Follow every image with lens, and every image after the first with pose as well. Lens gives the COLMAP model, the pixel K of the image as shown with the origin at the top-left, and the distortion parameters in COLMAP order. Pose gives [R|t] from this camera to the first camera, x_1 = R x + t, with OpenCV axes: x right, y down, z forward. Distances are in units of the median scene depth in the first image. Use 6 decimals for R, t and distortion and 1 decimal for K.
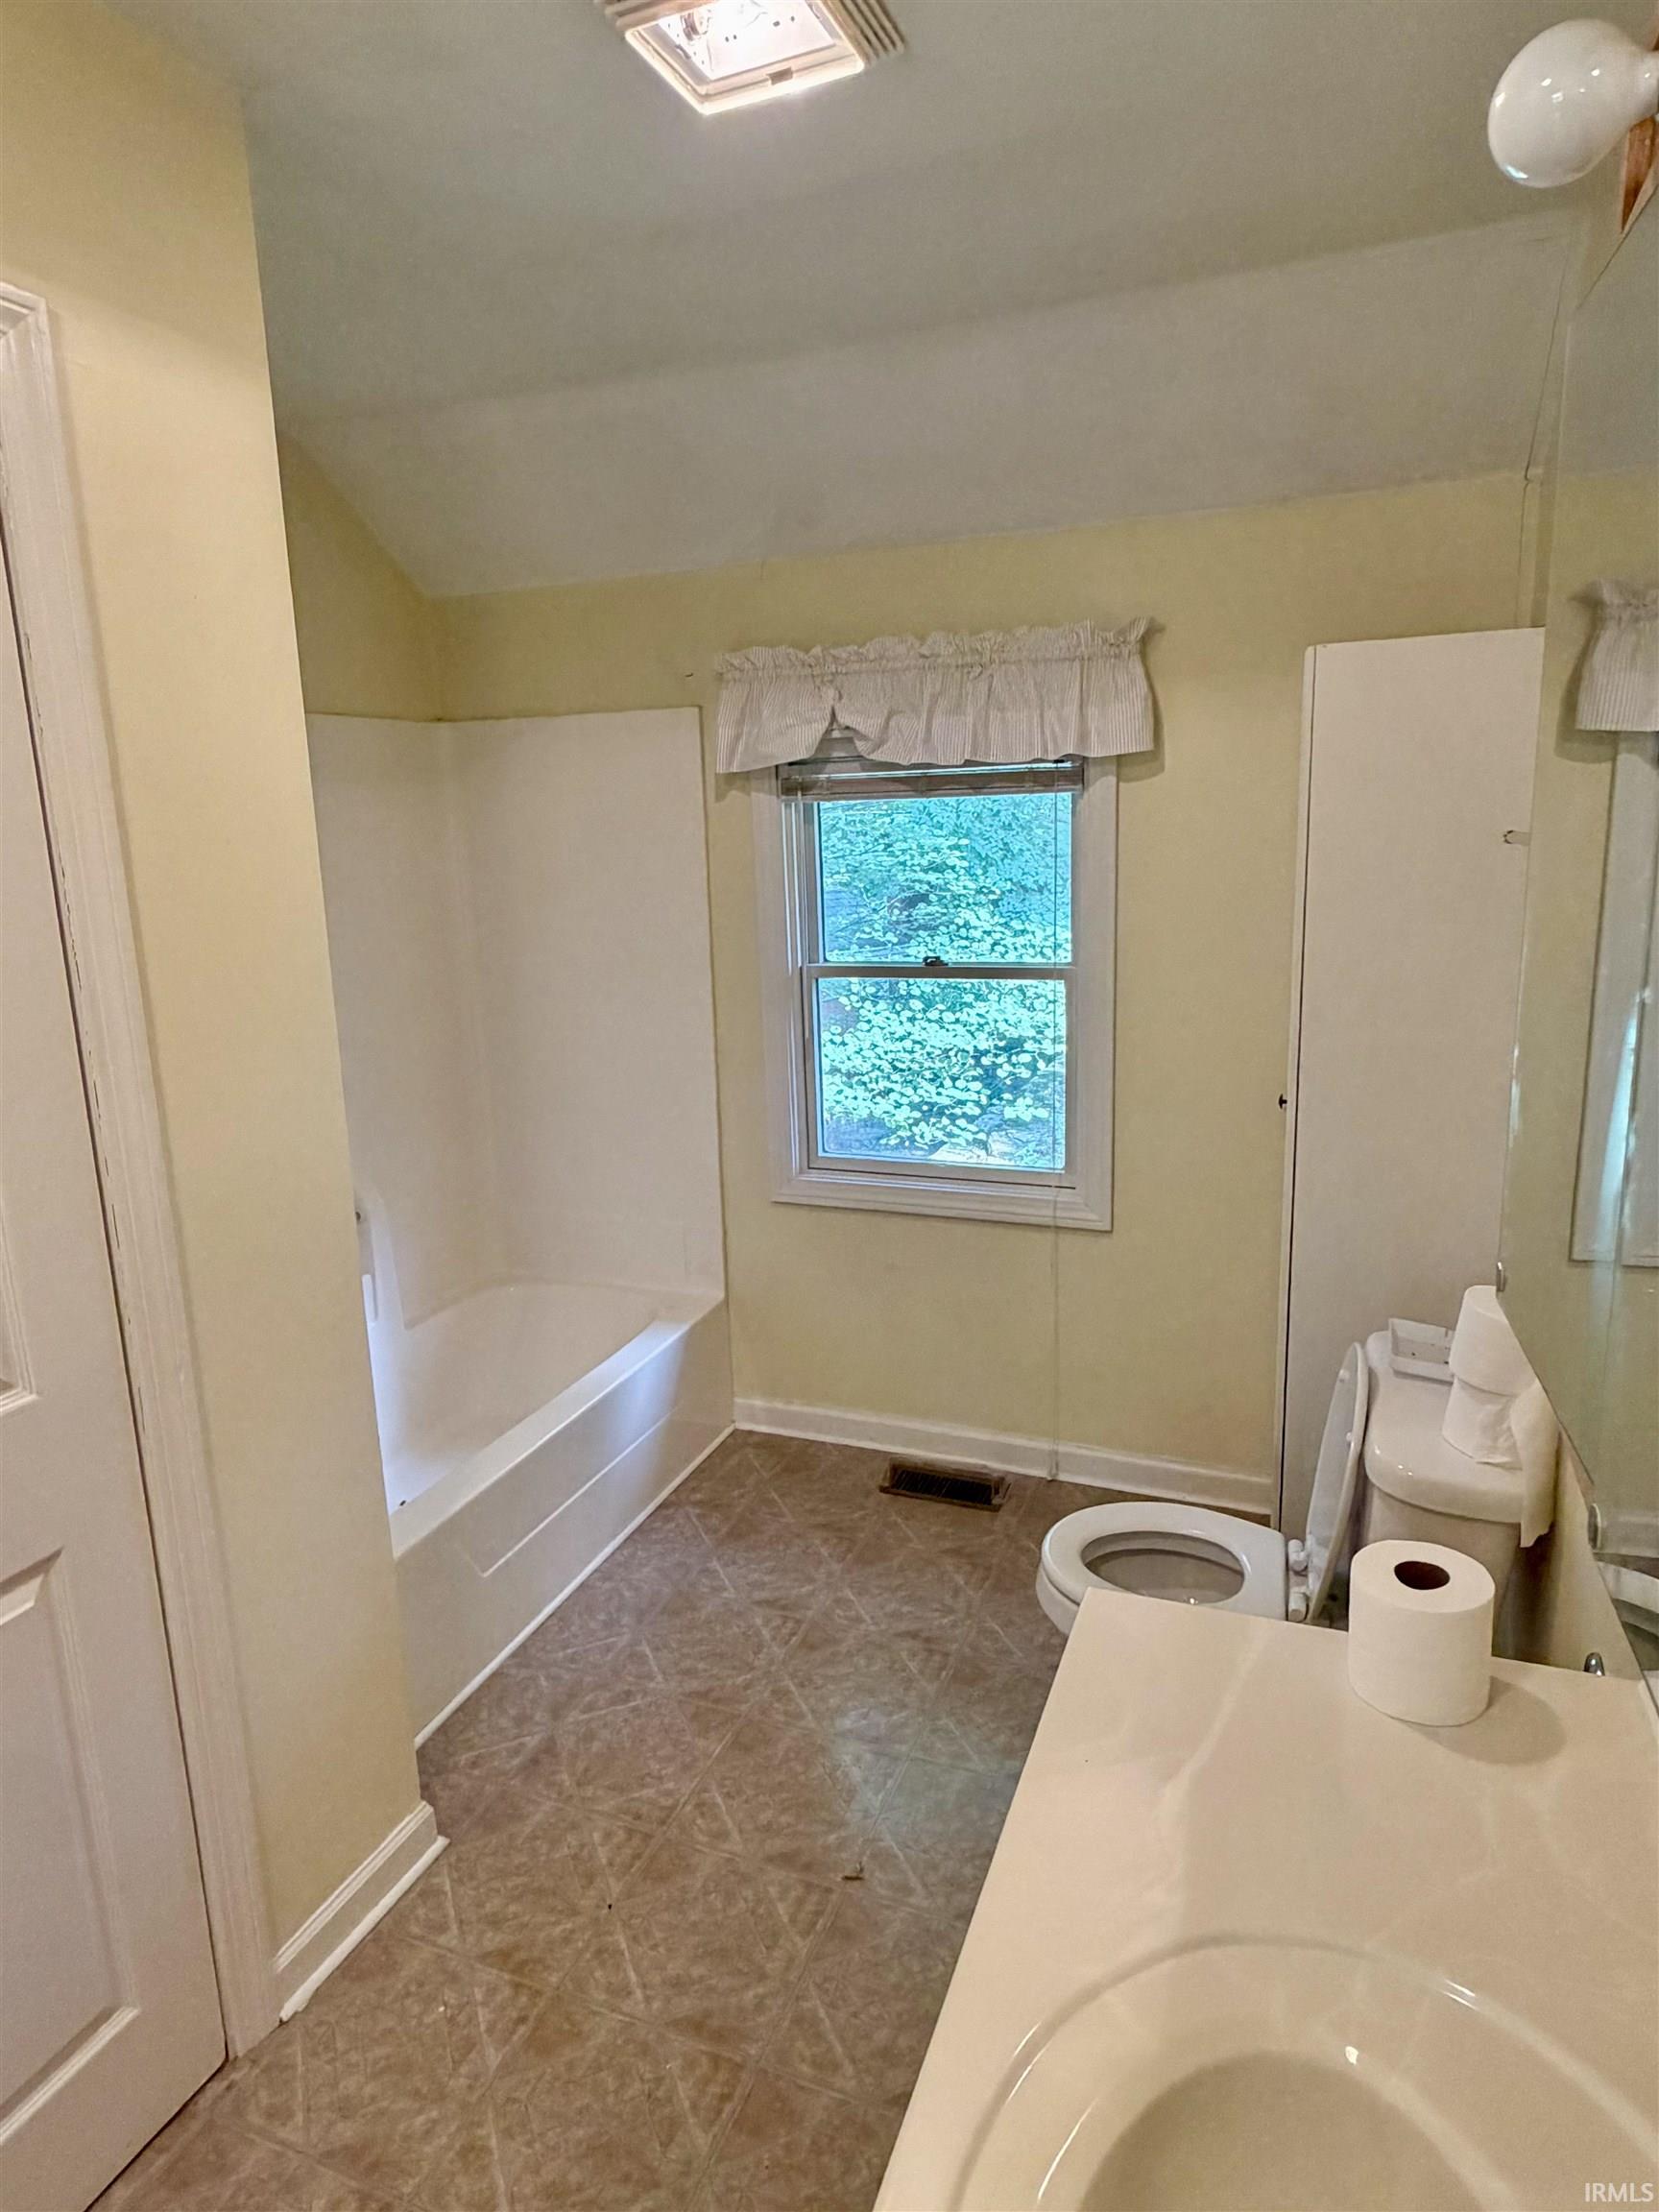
lens RADIAL K [[1314.1, 0, 823.8], [0, 1314.1, 1093.1], [0, 0, 1]] dist [0.008001, -0.000854]
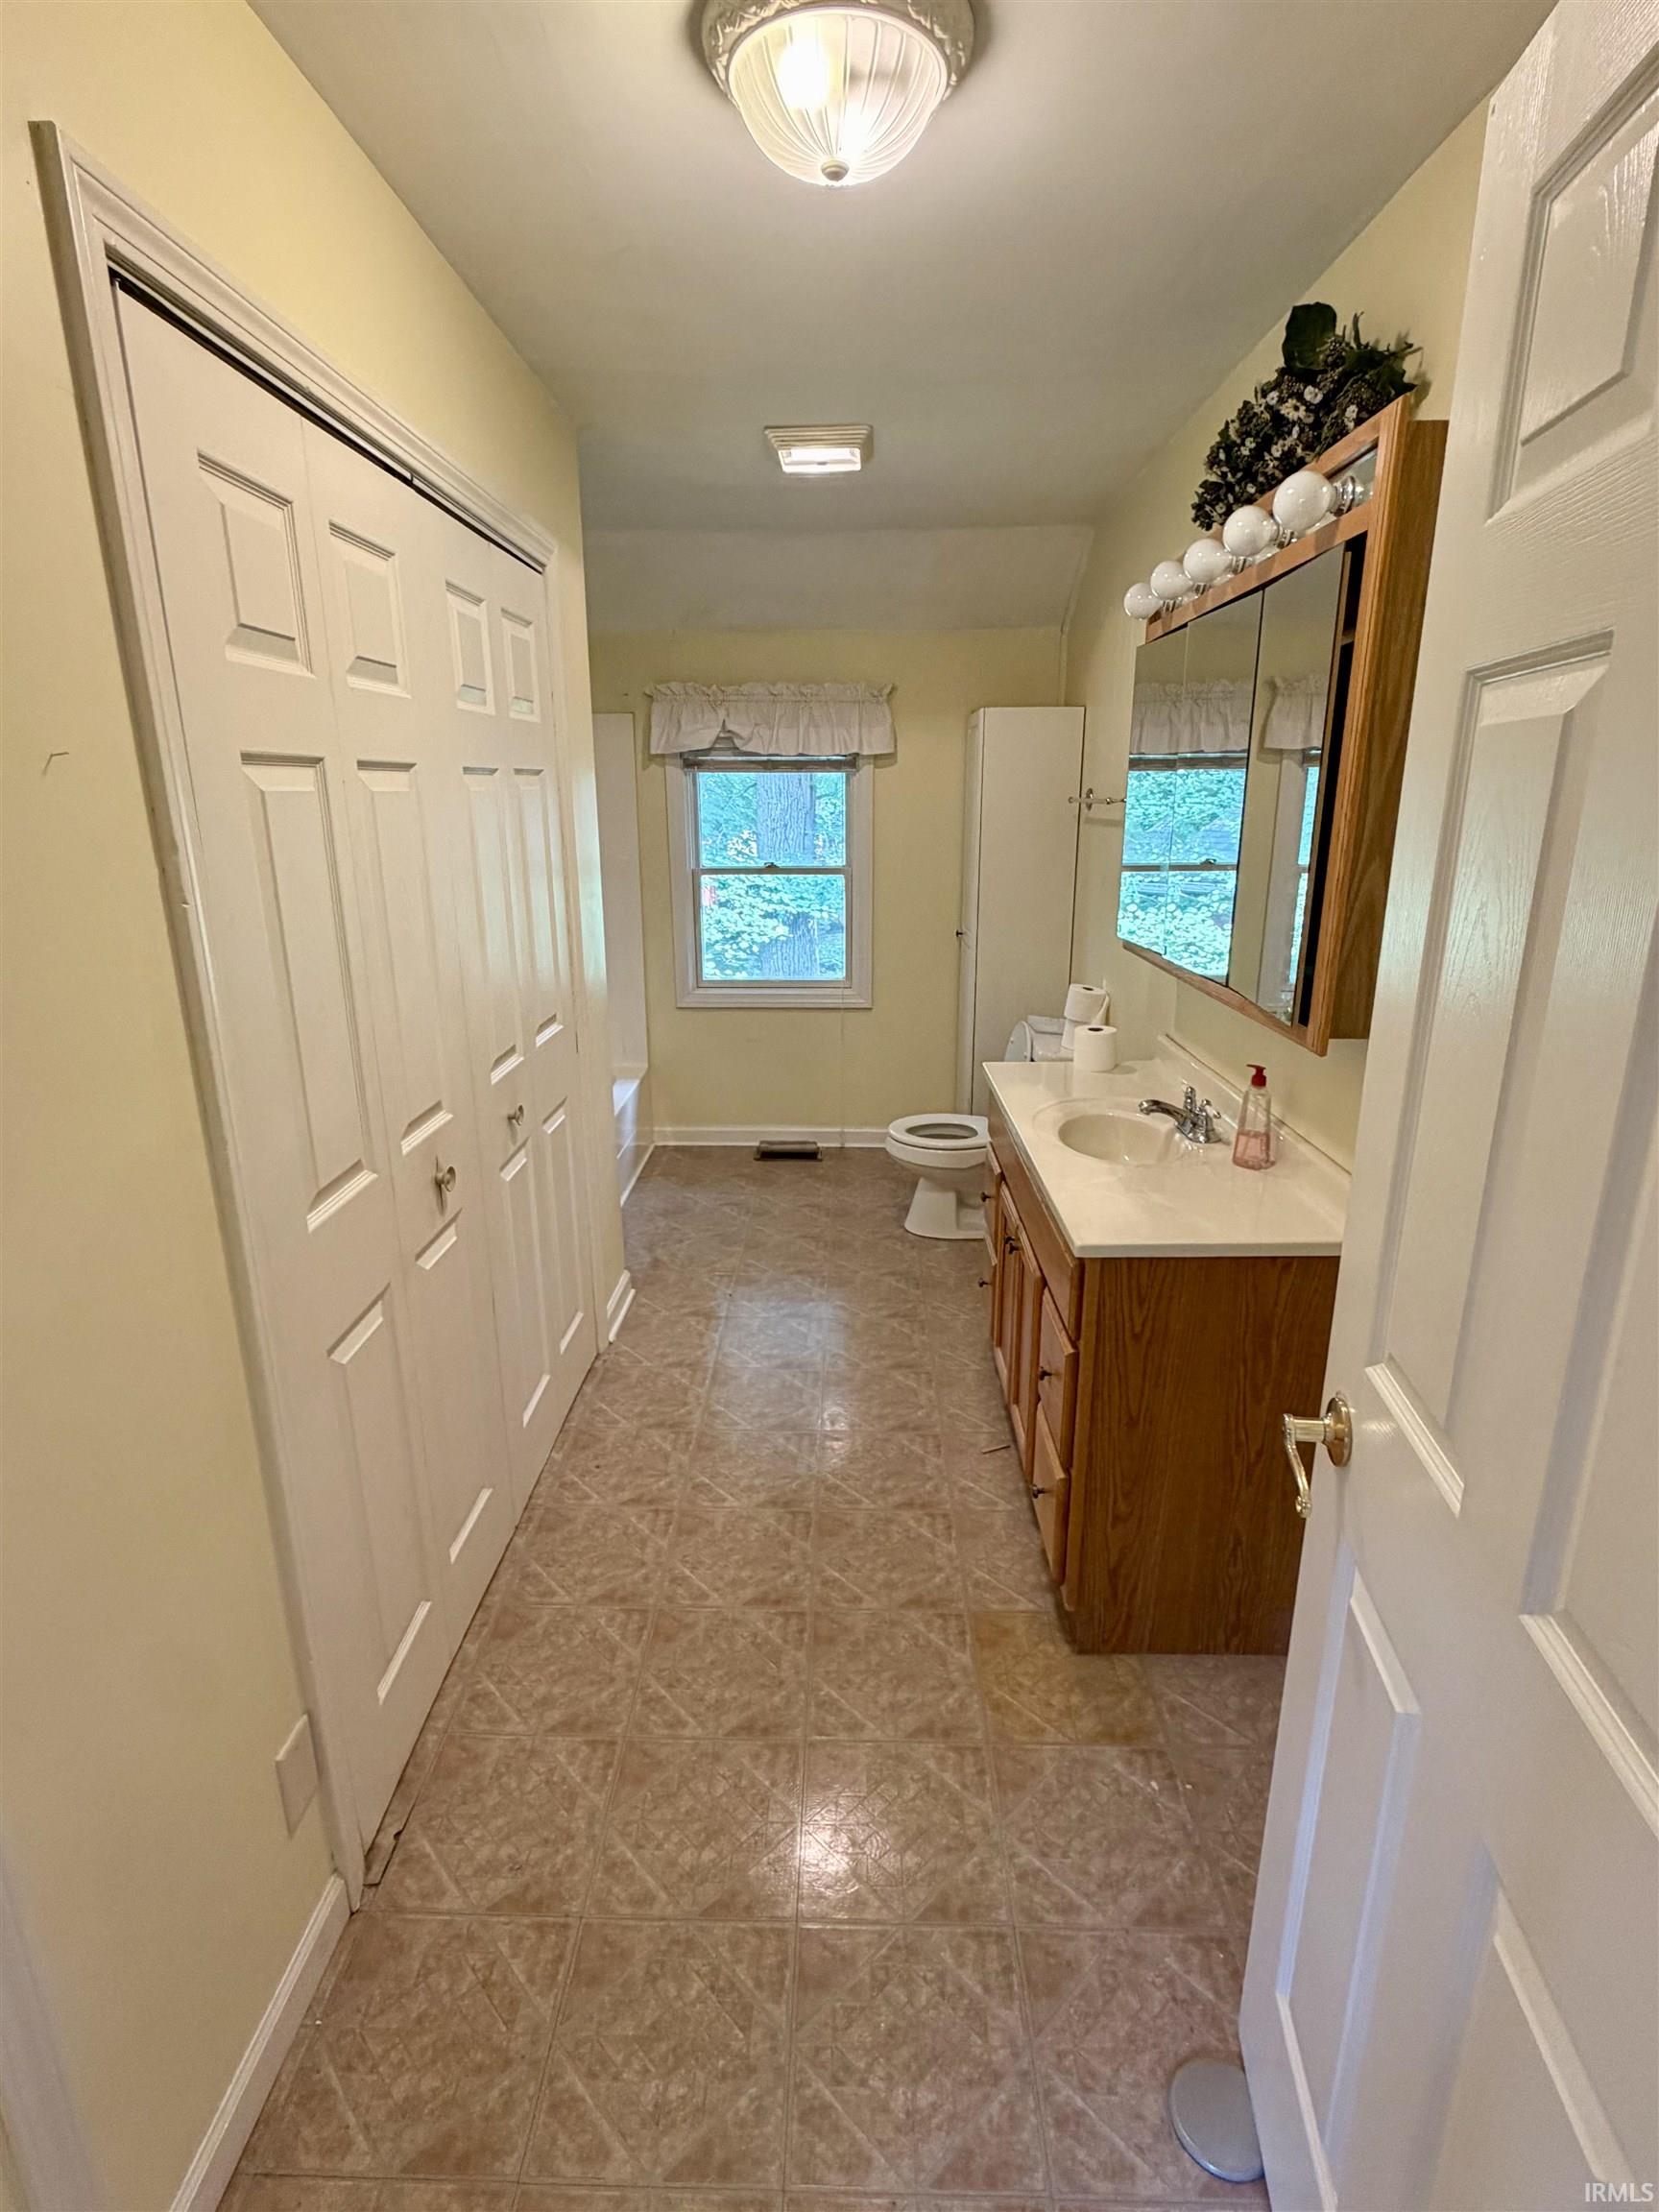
lens RADIAL K [[1088.1, 0, 828.2], [0, 1088.1, 1110.3], [0, 0, 1]] dist [-0.000734, 0.000584]
pose [[0.933107, -0.074336, 0.351832, -0.418051], [0.046109, 0.995057, 0.087951, 0.113215], [-0.356630, -0.065845, 0.931922, -0.472261]]
